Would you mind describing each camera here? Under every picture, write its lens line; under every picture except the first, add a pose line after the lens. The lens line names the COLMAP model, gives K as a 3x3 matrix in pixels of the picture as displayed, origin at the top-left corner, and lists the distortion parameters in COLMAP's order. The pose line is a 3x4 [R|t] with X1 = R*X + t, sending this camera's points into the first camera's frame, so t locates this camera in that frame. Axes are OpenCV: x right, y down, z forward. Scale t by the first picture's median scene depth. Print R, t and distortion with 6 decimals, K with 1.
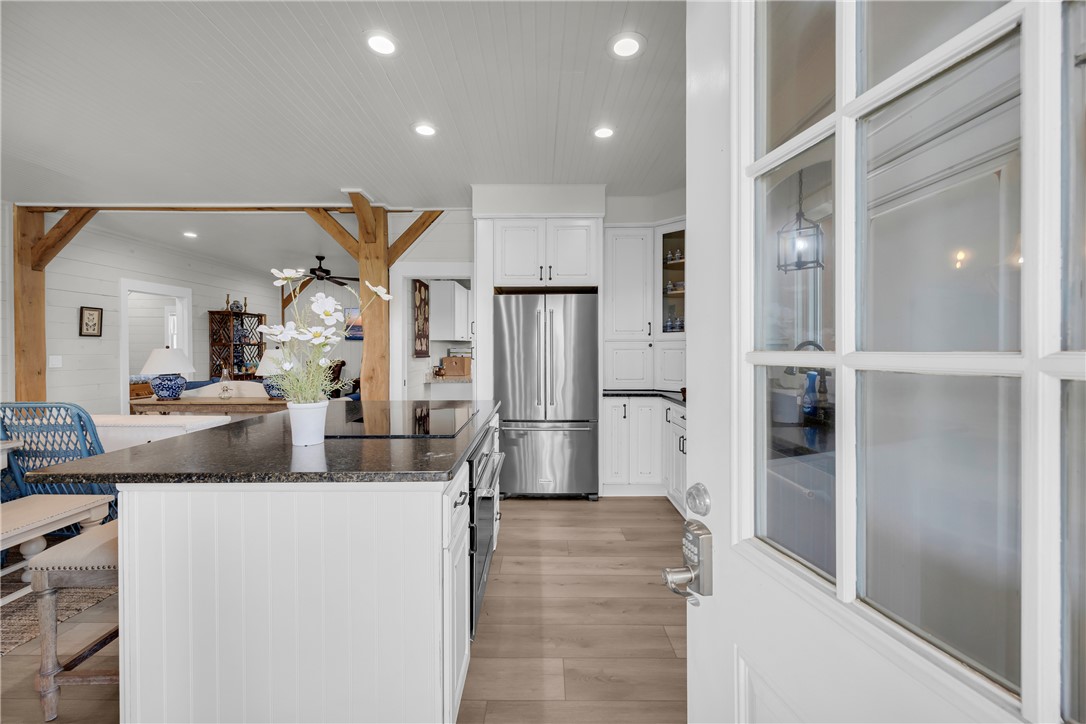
lens RADIAL K [[440.7, 0, 541.8], [0, 440.7, 359.6], [0, 0, 1]] dist [-0.000437, 0.000119]
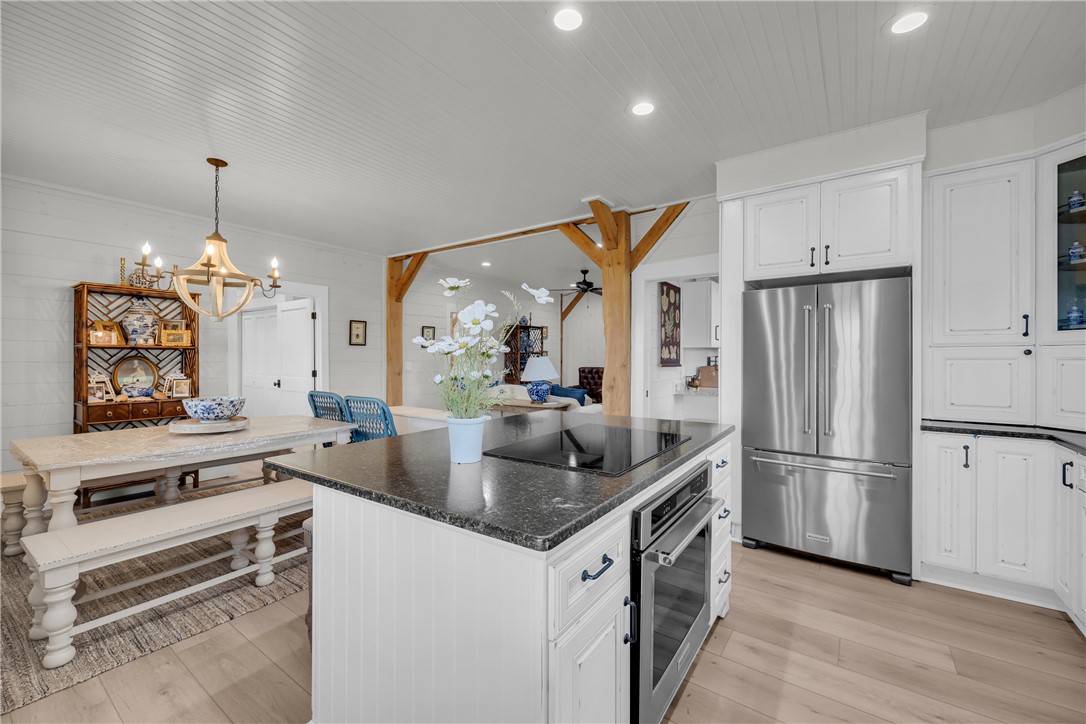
lens RADIAL K [[440.7, 0, 541.8], [0, 440.7, 359.6], [0, 0, 1]] dist [-0.000437, 0.000119]
pose [[0.814534, 0.004483, -0.580098, 0.052472], [-0.013893, 0.999834, -0.011781, -0.005924], [0.579949, 0.017655, 0.814461, 0.113994]]
